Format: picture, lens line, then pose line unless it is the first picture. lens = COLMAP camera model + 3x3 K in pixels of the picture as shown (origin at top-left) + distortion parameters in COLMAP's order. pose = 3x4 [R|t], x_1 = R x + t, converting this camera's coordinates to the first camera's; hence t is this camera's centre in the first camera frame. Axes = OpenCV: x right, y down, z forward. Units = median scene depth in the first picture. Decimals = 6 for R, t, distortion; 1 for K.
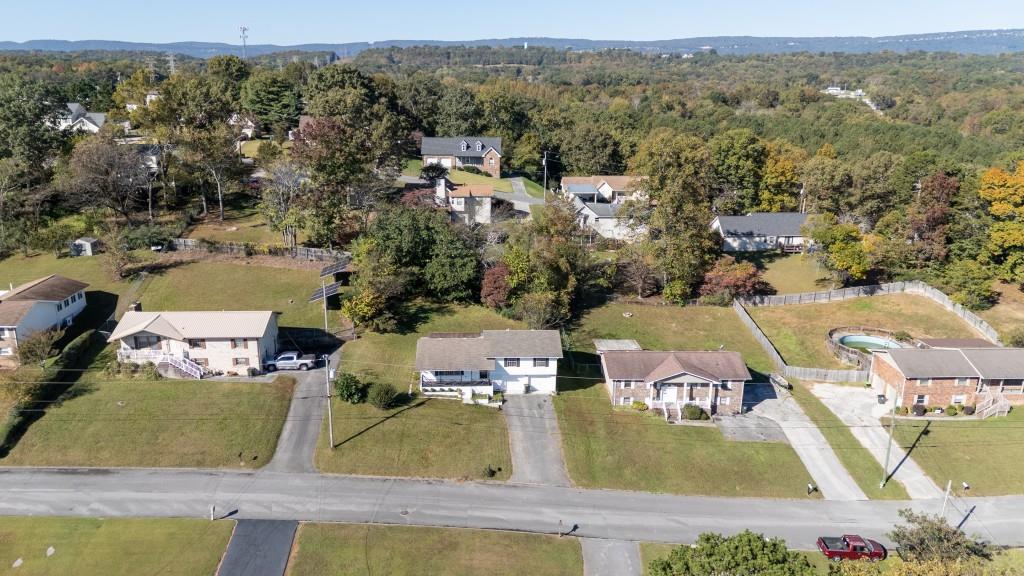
lens RADIAL K [[744.9, 0, 510.7], [0, 744.9, 288.8], [0, 0, 1]] dist [0.038559, -0.033740]
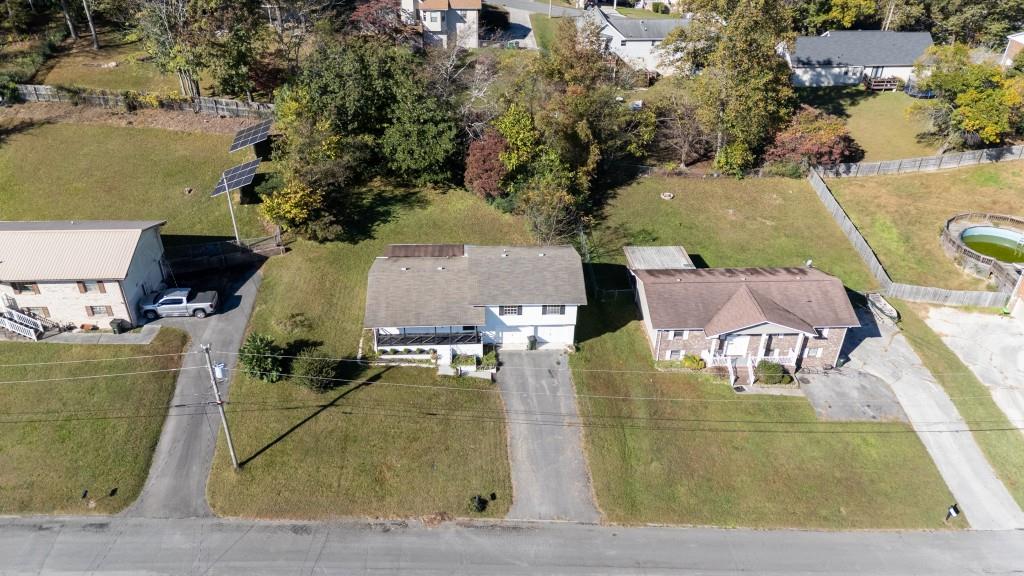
lens RADIAL K [[744.9, 0, 515.2], [0, 744.9, 293.2], [0, 0, 1]] dist [0.038559, -0.033740]
pose [[0.999882, -0.004128, 0.014817, -0.003522], [-0.000213, 0.959511, 0.281670, -0.095179], [-0.015380, -0.281640, 0.959397, 0.333195]]
